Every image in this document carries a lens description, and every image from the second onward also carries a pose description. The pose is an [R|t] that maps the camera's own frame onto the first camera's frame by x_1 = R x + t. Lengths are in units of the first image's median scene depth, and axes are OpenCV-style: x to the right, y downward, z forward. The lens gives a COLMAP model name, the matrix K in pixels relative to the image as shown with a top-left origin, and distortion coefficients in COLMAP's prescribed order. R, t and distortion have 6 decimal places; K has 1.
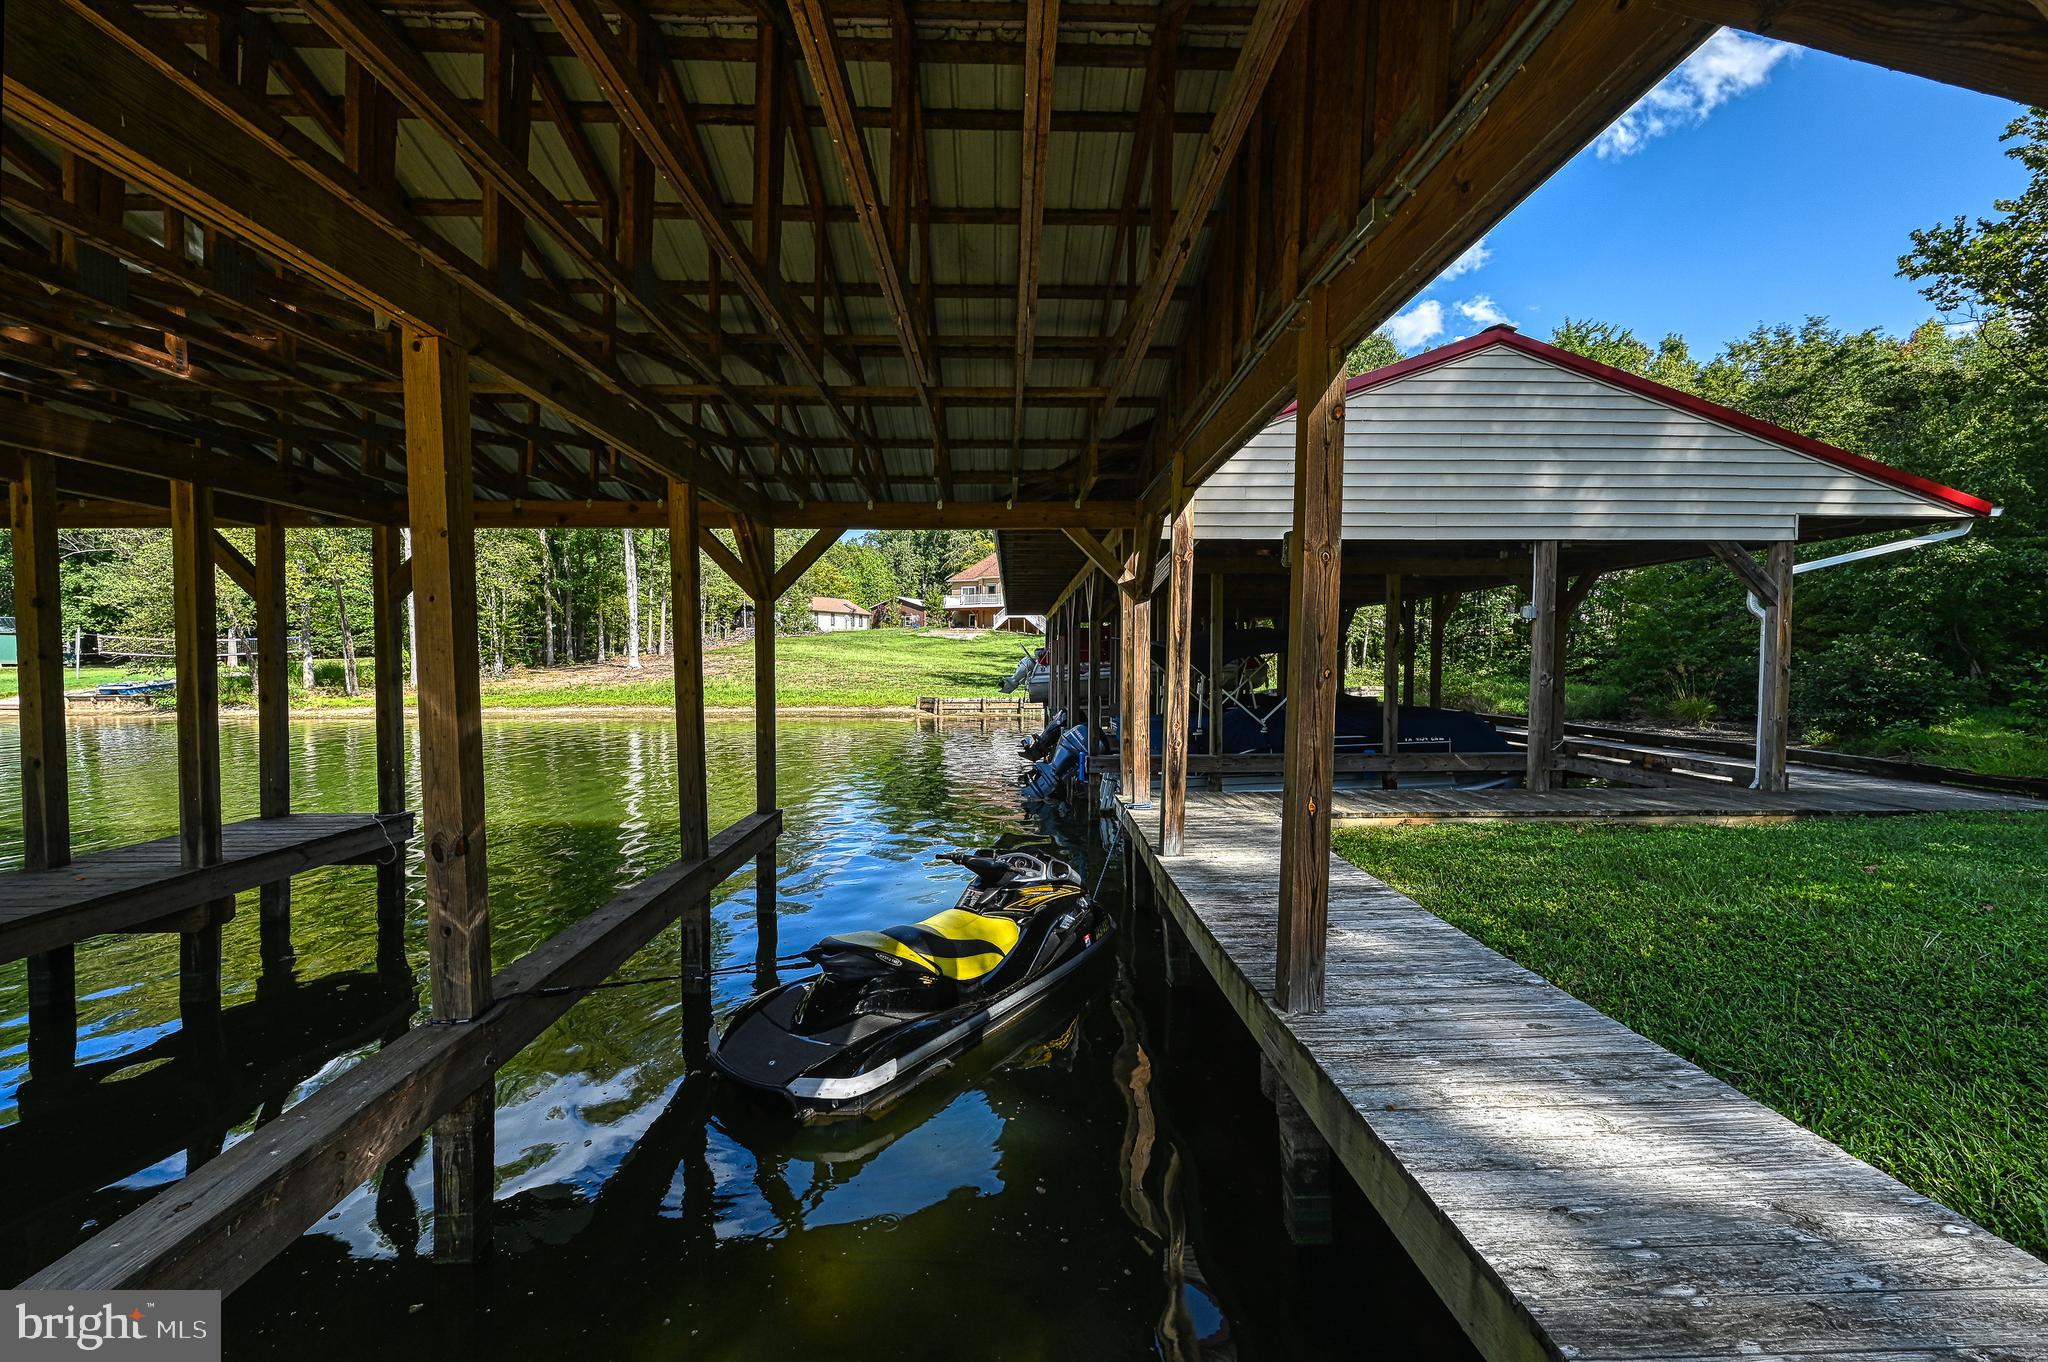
lens RADIAL K [[791.0, 0, 1028.5], [0, 791.0, 686.2], [0, 0, 1]] dist [-0.006261, -0.001510]
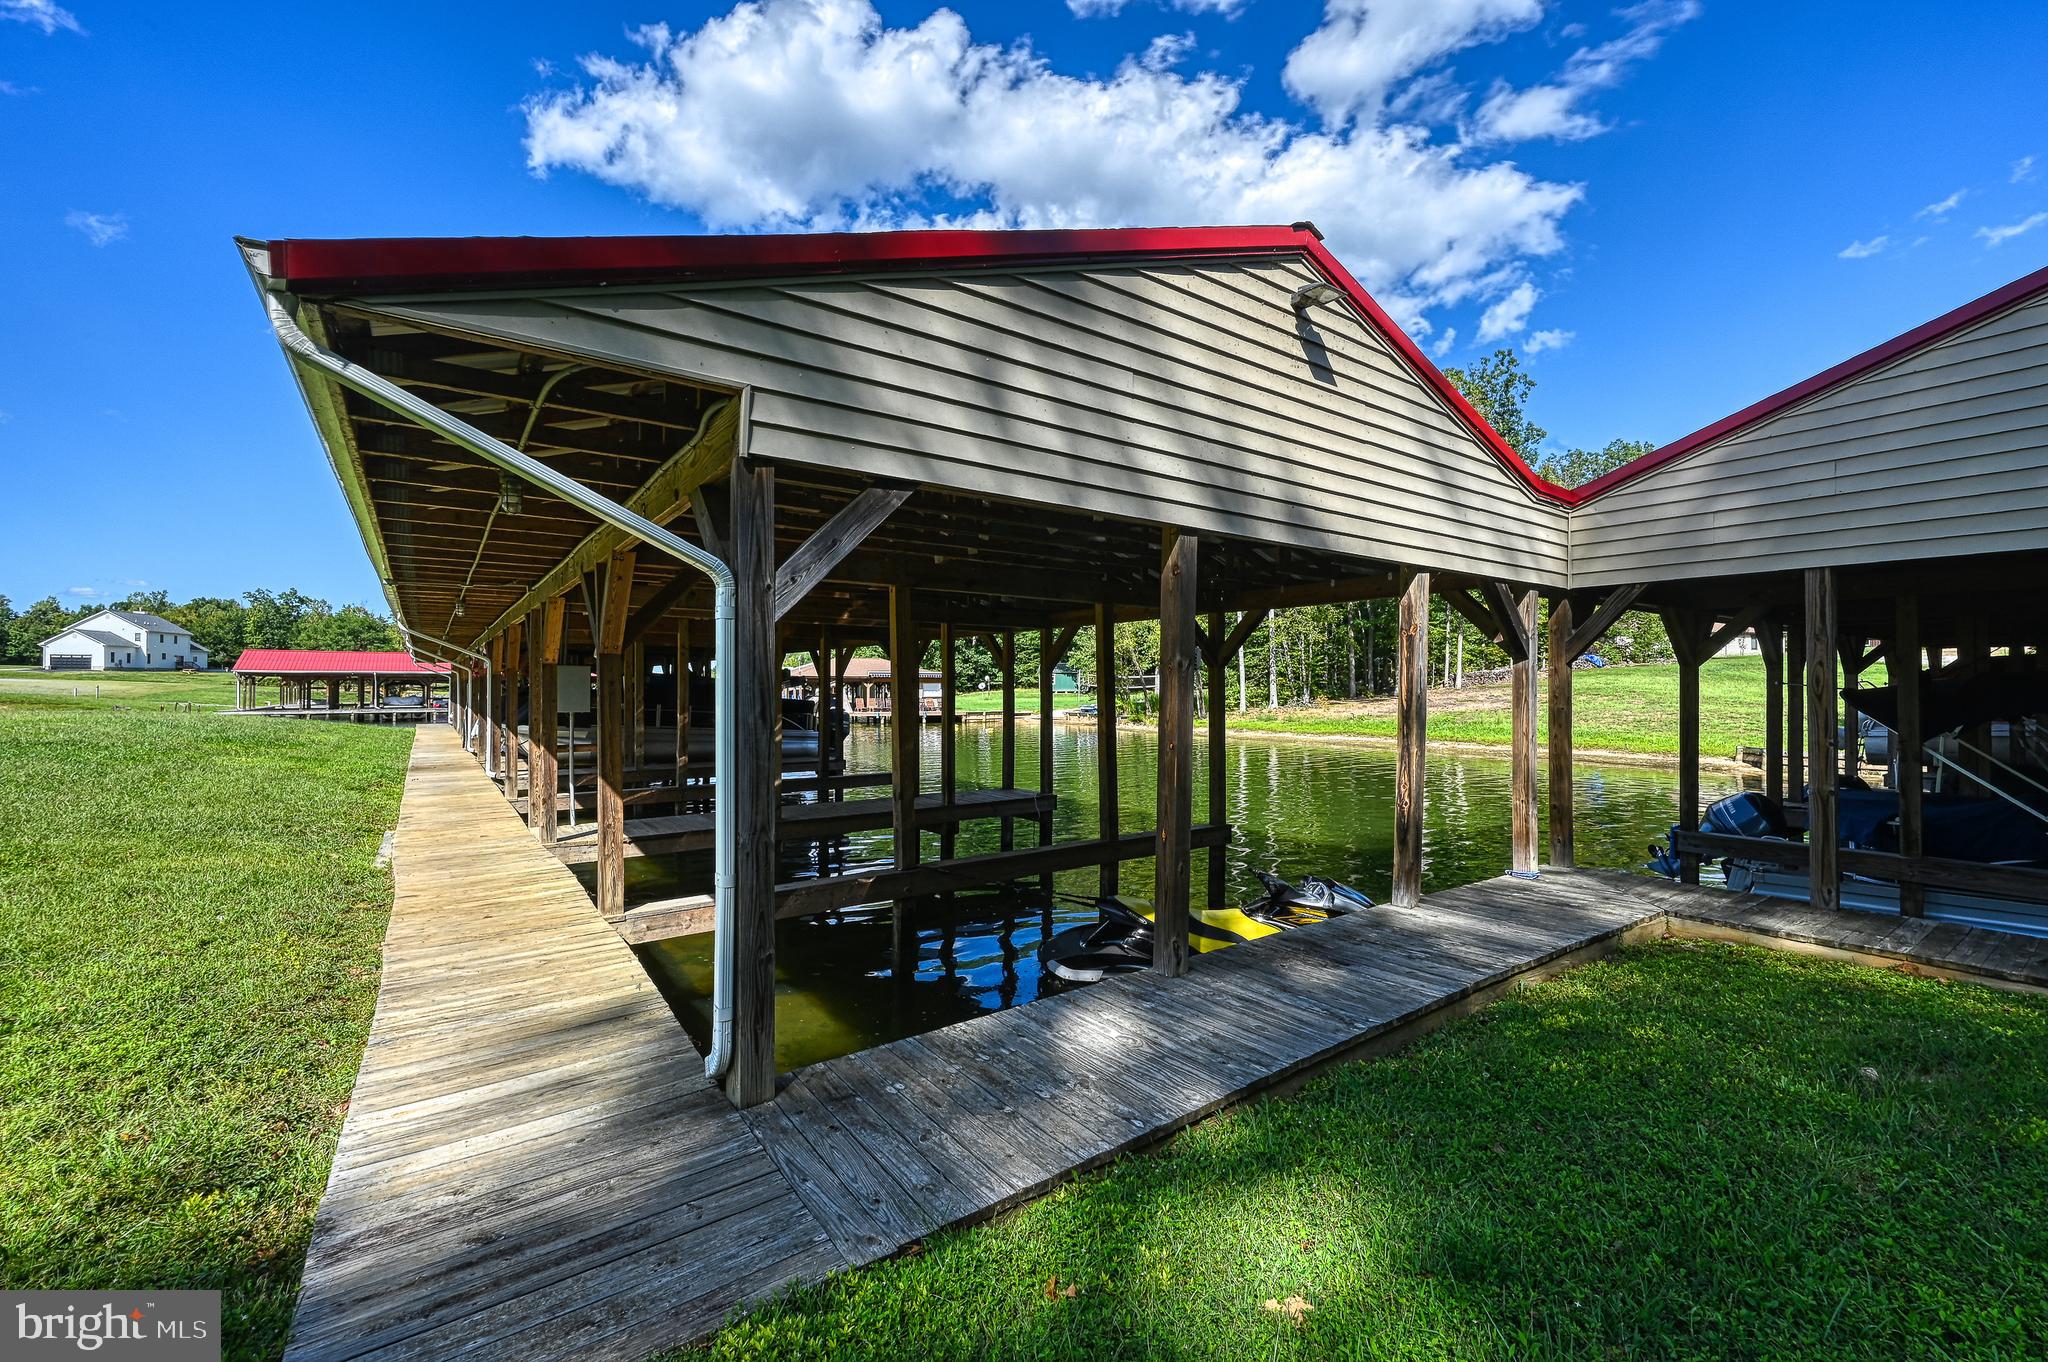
lens RADIAL K [[791.0, 0, 1038.8], [0, 791.0, 682.6], [0, 0, 1]] dist [-0.006261, -0.001510]
pose [[0.573802, -0.003990, -0.818985, 0.933376], [-0.031612, 0.999135, -0.027016, -0.052261], [0.818384, 0.041391, 0.573179, -0.033411]]
